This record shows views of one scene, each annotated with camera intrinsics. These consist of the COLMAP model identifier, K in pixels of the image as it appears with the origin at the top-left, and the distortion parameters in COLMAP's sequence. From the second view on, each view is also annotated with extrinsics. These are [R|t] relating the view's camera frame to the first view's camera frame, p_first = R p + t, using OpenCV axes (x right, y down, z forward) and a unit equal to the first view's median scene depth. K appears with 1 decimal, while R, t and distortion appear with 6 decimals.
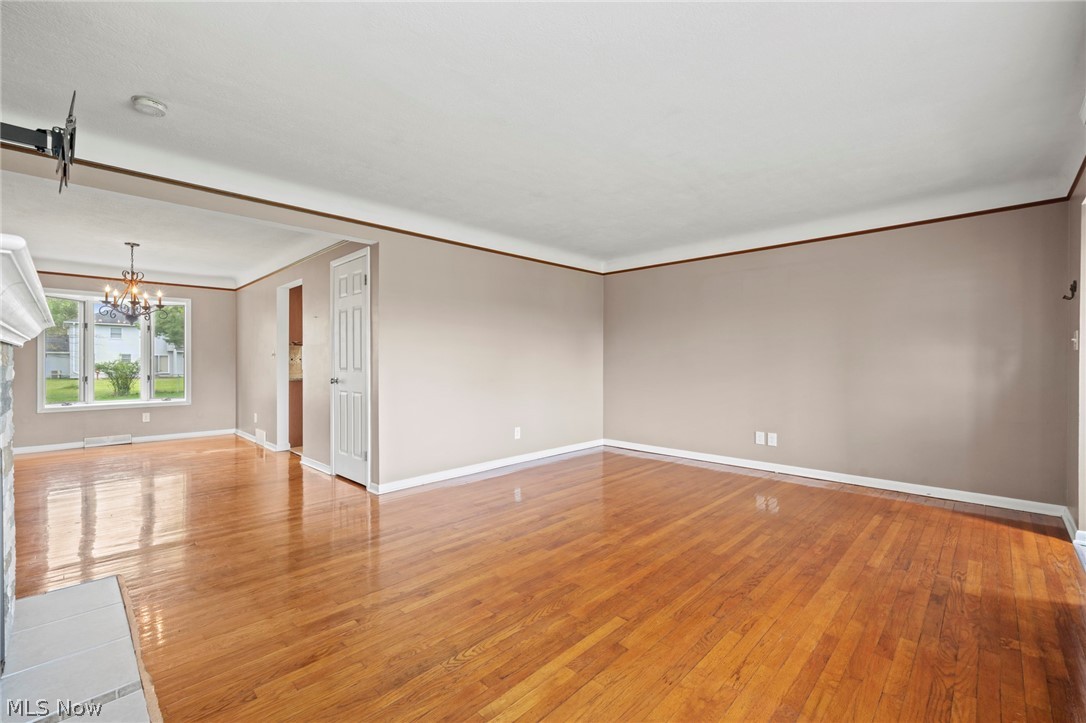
lens RADIAL K [[465.3, 0, 539.8], [0, 465.3, 359.9], [0, 0, 1]] dist [0.002069, 0.000169]
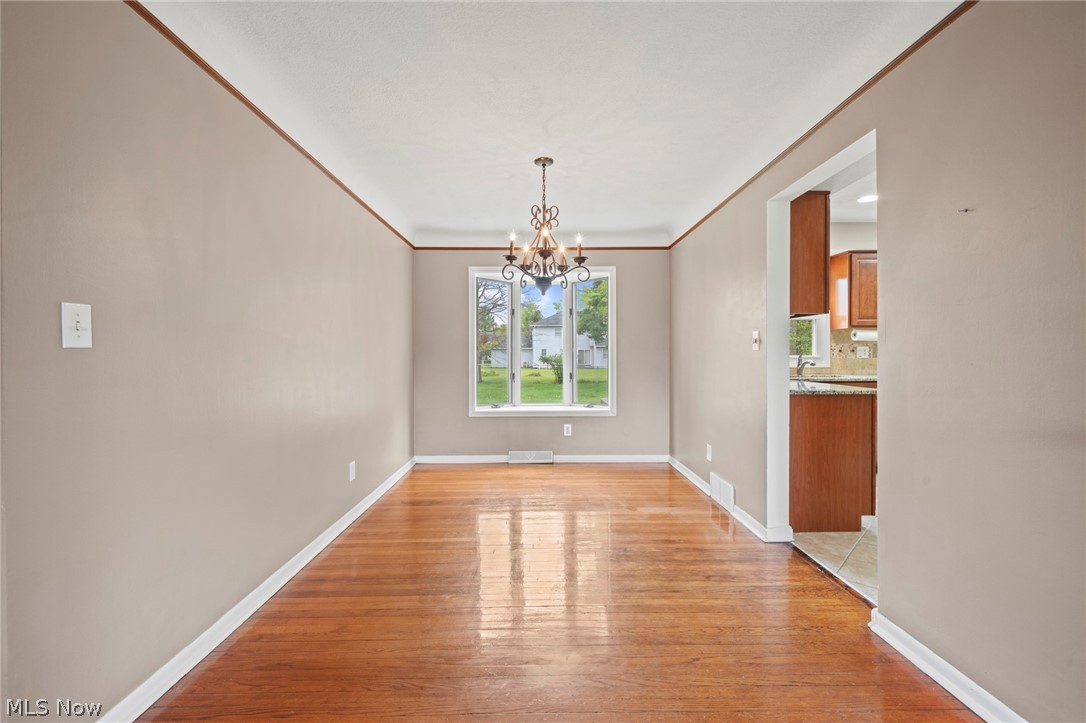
lens RADIAL K [[465.3, 0, 539.8], [0, 465.3, 359.9], [0, 0, 1]] dist [0.002069, 0.000169]
pose [[0.709937, 0.006060, -0.704239, -0.353591], [0.004357, 0.999906, 0.012997, 0.001330], [0.704251, -0.012295, 0.709844, 0.442320]]
